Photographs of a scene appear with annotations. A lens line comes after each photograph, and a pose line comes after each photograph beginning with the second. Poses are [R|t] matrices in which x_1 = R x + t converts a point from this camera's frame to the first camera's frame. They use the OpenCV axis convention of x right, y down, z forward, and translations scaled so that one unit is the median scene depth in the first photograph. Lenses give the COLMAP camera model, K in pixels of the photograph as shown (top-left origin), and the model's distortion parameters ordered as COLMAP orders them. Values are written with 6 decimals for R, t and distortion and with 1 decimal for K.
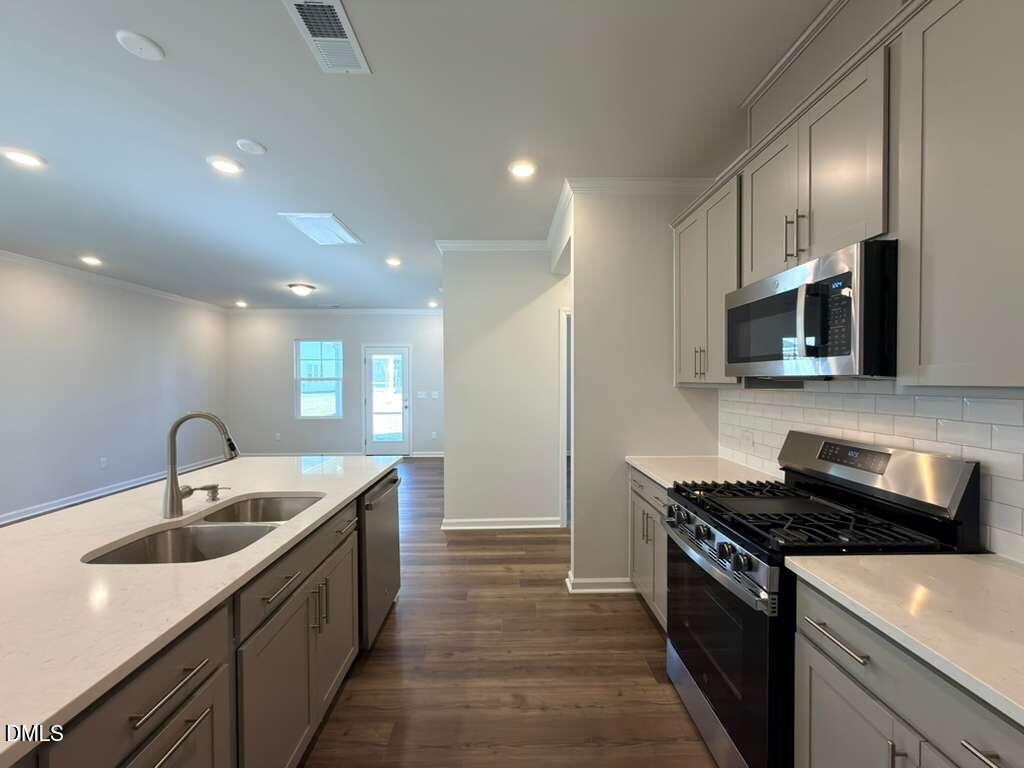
lens RADIAL K [[407.1, 0, 513.6], [0, 407.1, 386.1], [0, 0, 1]] dist [0.001092, -0.000074]
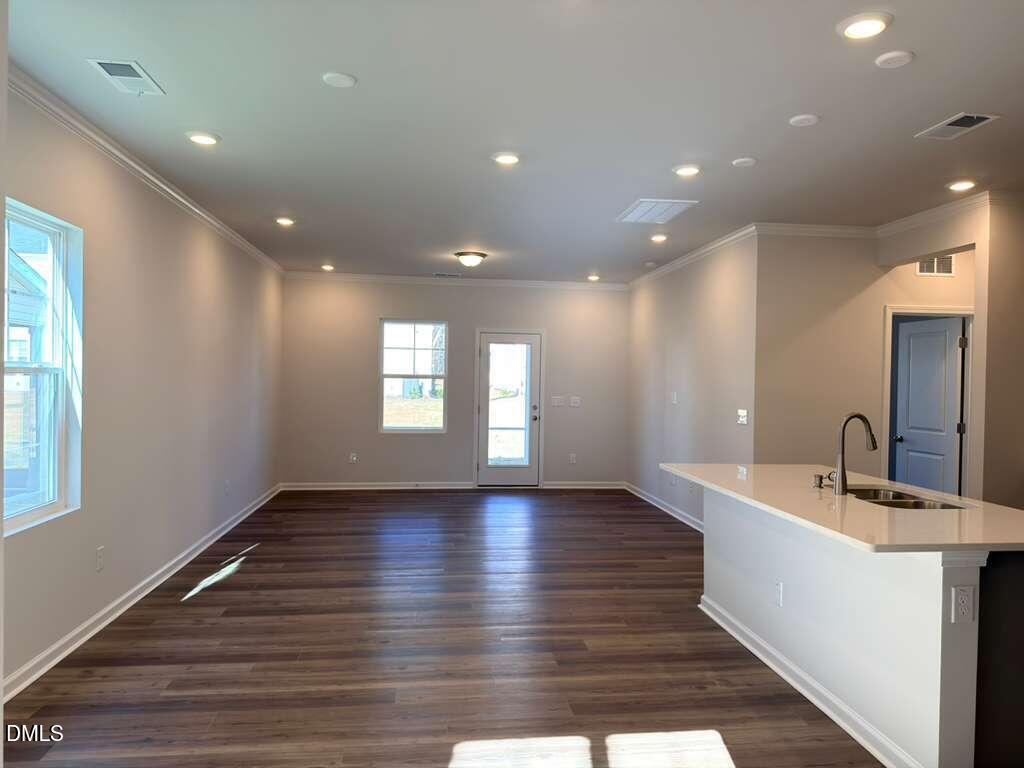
lens RADIAL K [[711.3, 0, 512.3], [0, 711.3, 385.3], [0, 0, 1]] dist [0.113285, -0.152770]
pose [[0.995406, 0.019309, 0.093772, -0.474805], [-0.018888, 0.999807, -0.005377, 0.001917], [-0.093858, 0.003582, 0.995579, -0.267735]]
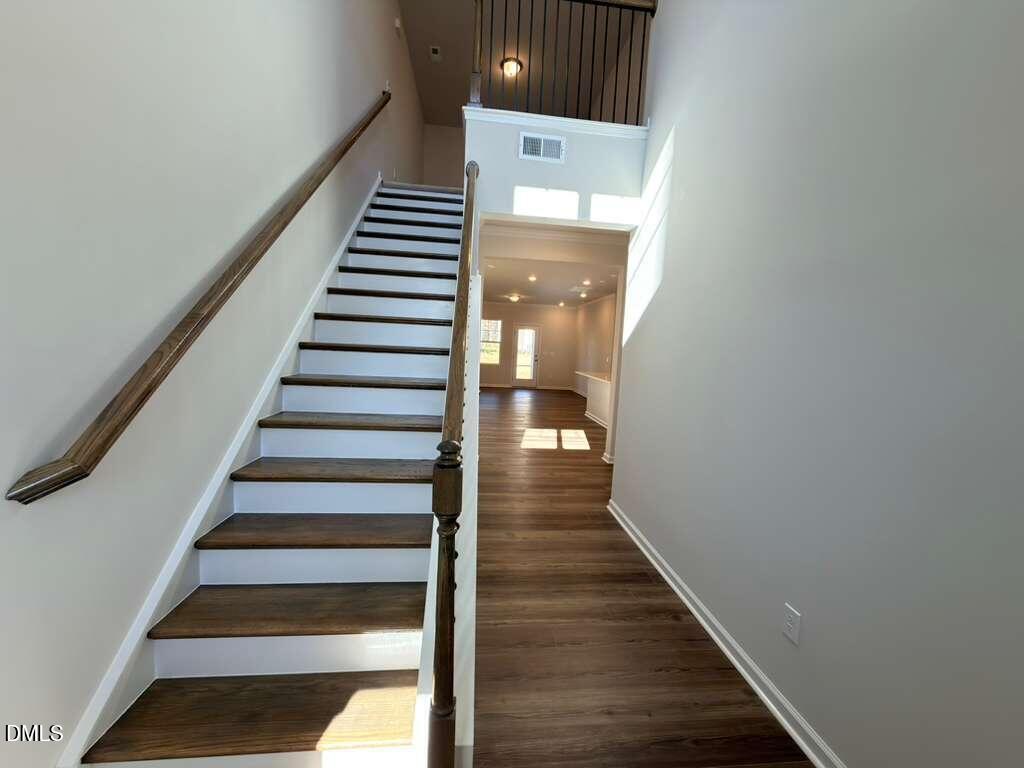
lens RADIAL K [[412.7, 0, 514.5], [0, 412.7, 384.8], [0, 0, 1]] dist [0.002315, 0.000262]
pose [[0.995406, 0.043905, 0.085087, -0.566789], [-0.051075, 0.995156, 0.084003, 0.013359], [-0.080987, -0.087963, 0.992826, -0.871478]]
